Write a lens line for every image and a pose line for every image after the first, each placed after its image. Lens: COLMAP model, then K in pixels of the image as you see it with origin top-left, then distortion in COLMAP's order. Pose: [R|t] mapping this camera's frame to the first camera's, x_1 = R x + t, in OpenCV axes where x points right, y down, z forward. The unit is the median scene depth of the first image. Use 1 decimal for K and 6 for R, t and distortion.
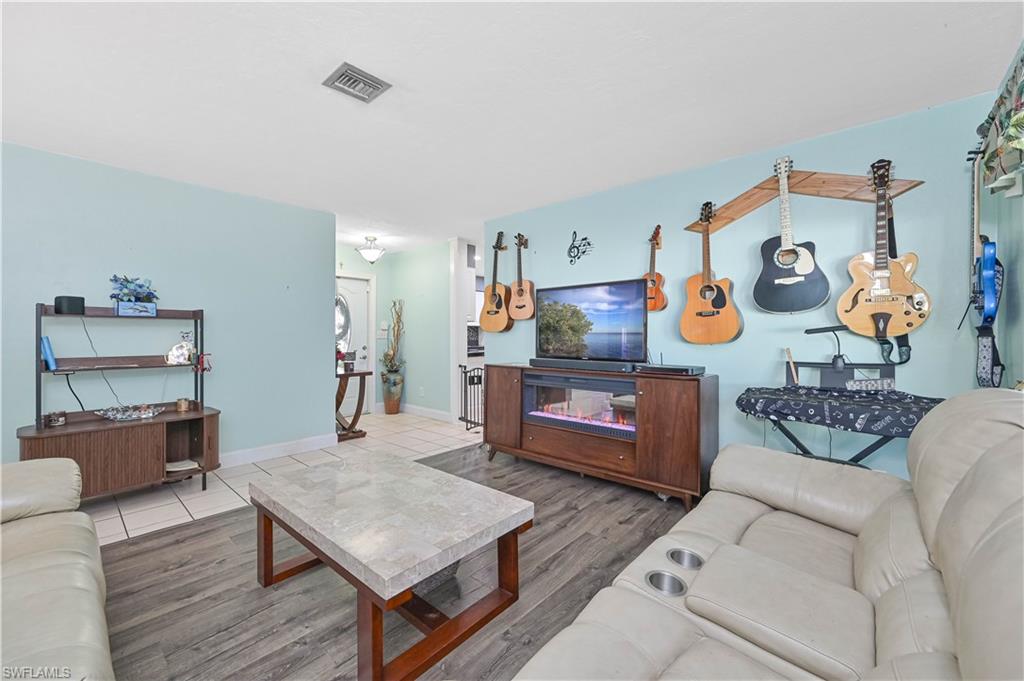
lens RADIAL K [[405.9, 0, 512.8], [0, 405.9, 335.8], [0, 0, 1]] dist [-0.001987, -0.000260]
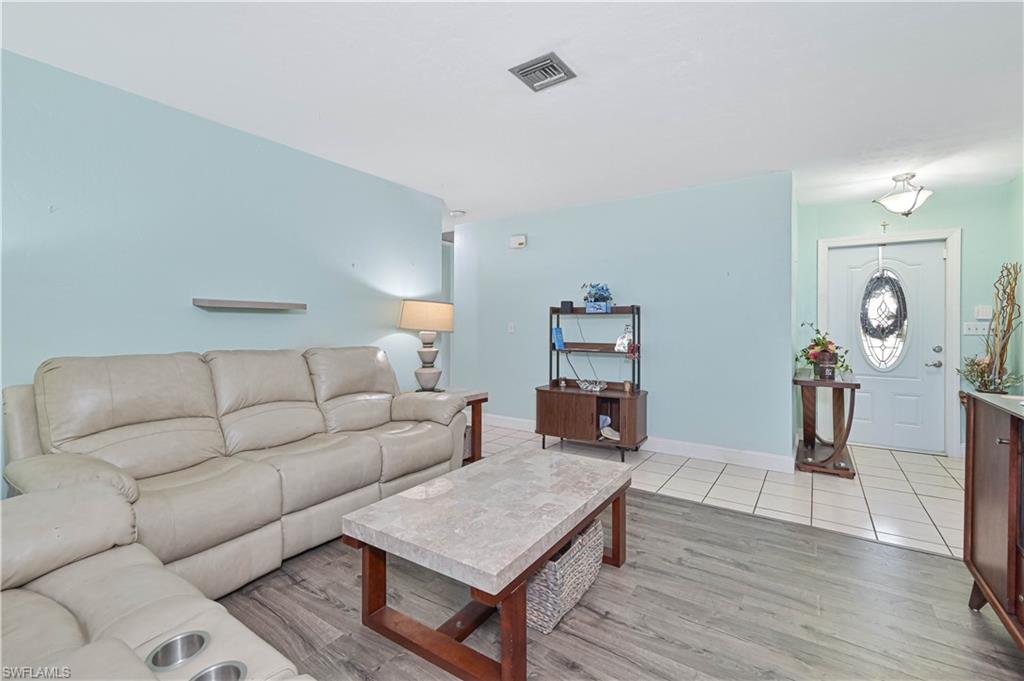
lens RADIAL K [[444.0, 0, 515.9], [0, 444.0, 325.8], [0, 0, 1]] dist [0.001107, 0.000556]
pose [[0.132951, -0.001653, -0.991121, 0.428267], [-0.007039, 0.999972, -0.002612, -0.000164], [0.991098, 0.007323, 0.132935, 0.505685]]
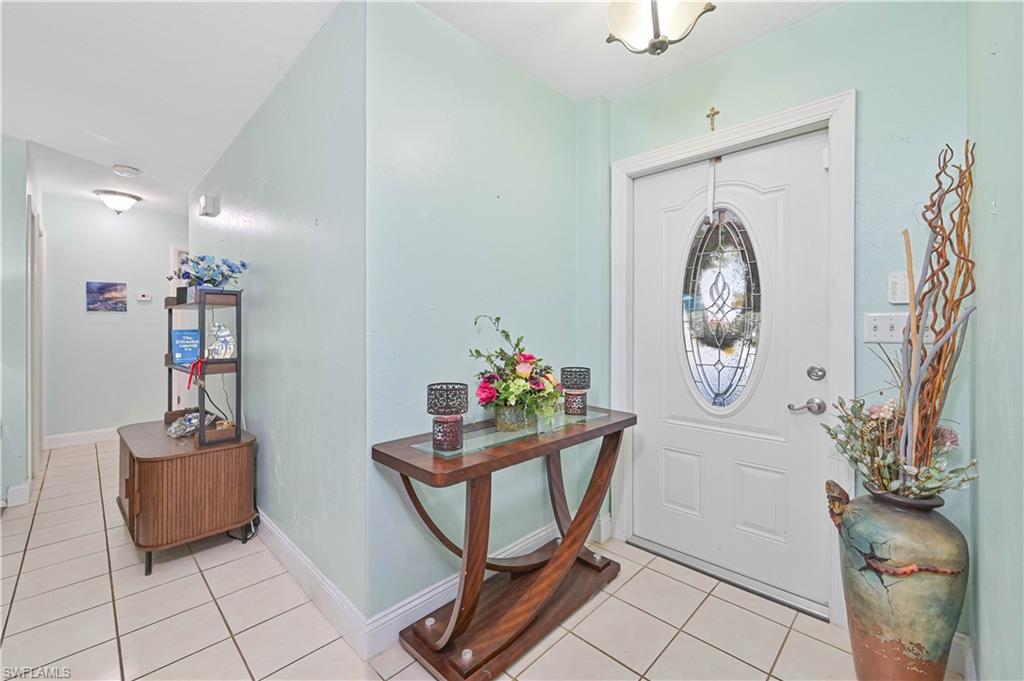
lens RADIAL K [[405.9, 0, 517.0], [0, 405.9, 329.0], [0, 0, 1]] dist [-0.001987, -0.000260]
pose [[-0.050259, -0.006047, -0.998718, -0.145312], [-0.003484, 0.999977, -0.005879, 0.002849], [0.998730, 0.003184, -0.050278, 1.535834]]
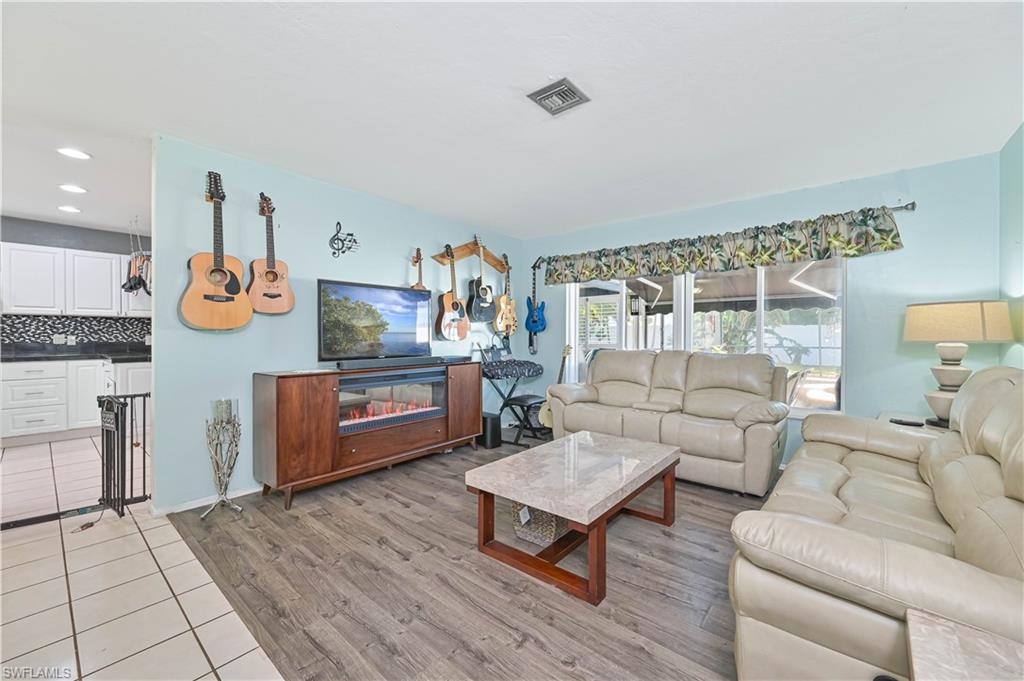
lens RADIAL K [[405.9, 0, 515.4], [0, 405.9, 338.0], [0, 0, 1]] dist [-0.001987, -0.000260]
pose [[-0.031641, -0.009273, 0.999456, -0.917102], [-0.001765, 0.999956, 0.009222, -0.002928], [-0.999498, -0.001472, -0.031656, 0.728994]]
